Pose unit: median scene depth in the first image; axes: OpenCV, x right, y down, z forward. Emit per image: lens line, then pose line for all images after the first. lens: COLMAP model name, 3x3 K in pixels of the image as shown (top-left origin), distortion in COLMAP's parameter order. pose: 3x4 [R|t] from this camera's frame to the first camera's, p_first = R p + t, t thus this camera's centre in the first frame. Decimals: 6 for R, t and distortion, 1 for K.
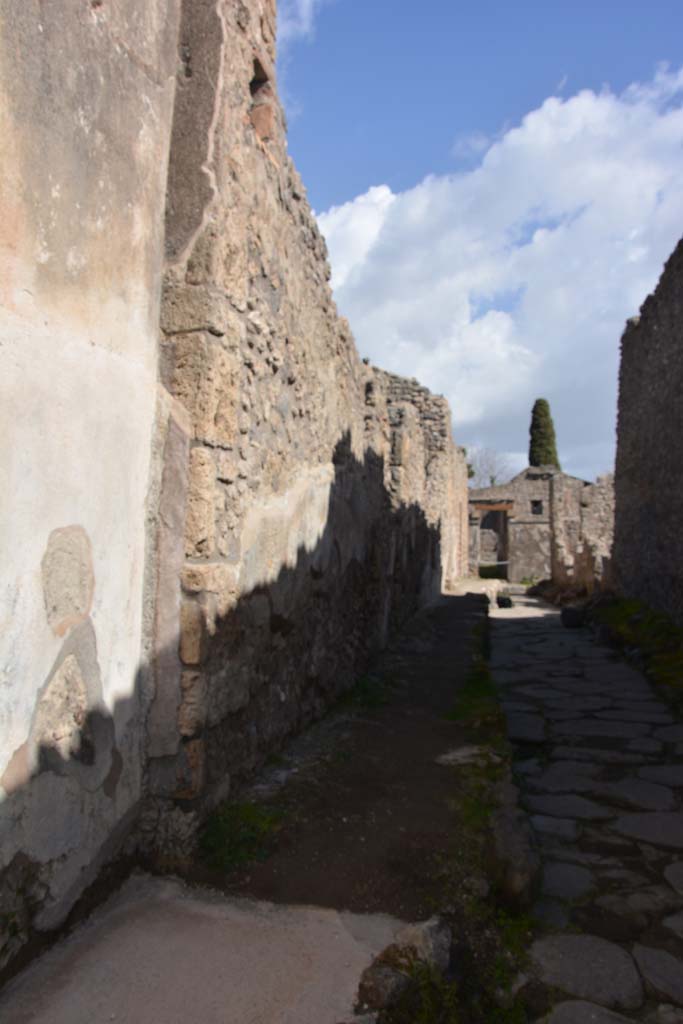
lens RADIAL K [[766.1, 0, 341.5], [0, 766.1, 512.0], [0, 0, 1]] dist [-0.178003, 0.105406]
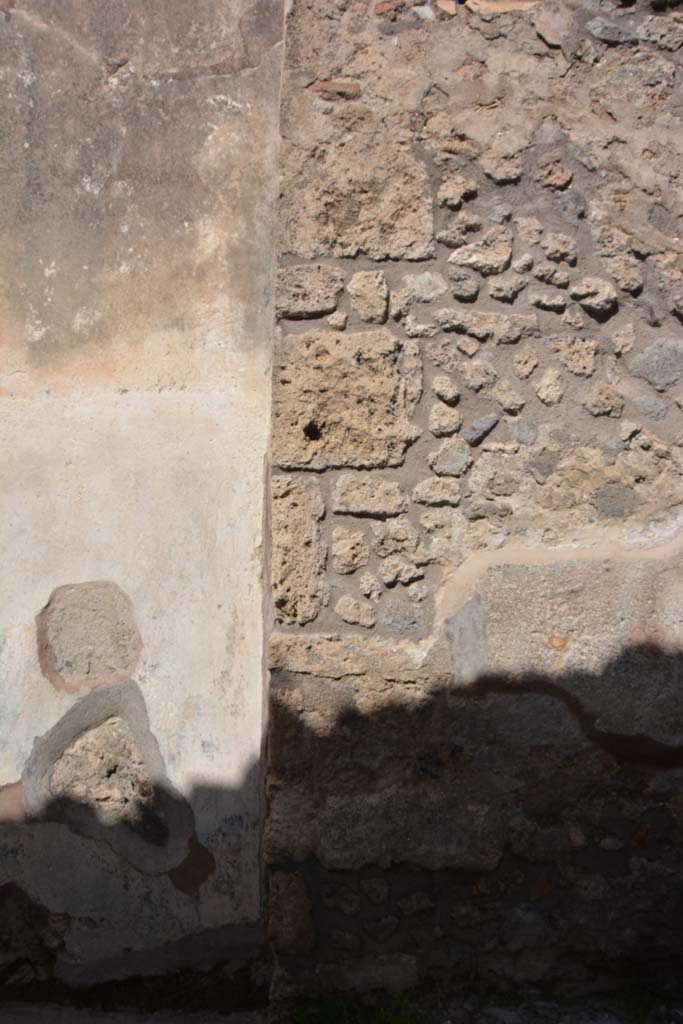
lens RADIAL K [[766.1, 0, 341.5], [0, 766.1, 512.0], [0, 0, 1]] dist [-0.178003, 0.105406]
pose [[0.222530, -0.098271, -0.969960, 0.624758], [0.025419, 0.995153, -0.094992, 0.026543], [0.974594, -0.003517, 0.223950, 1.015169]]
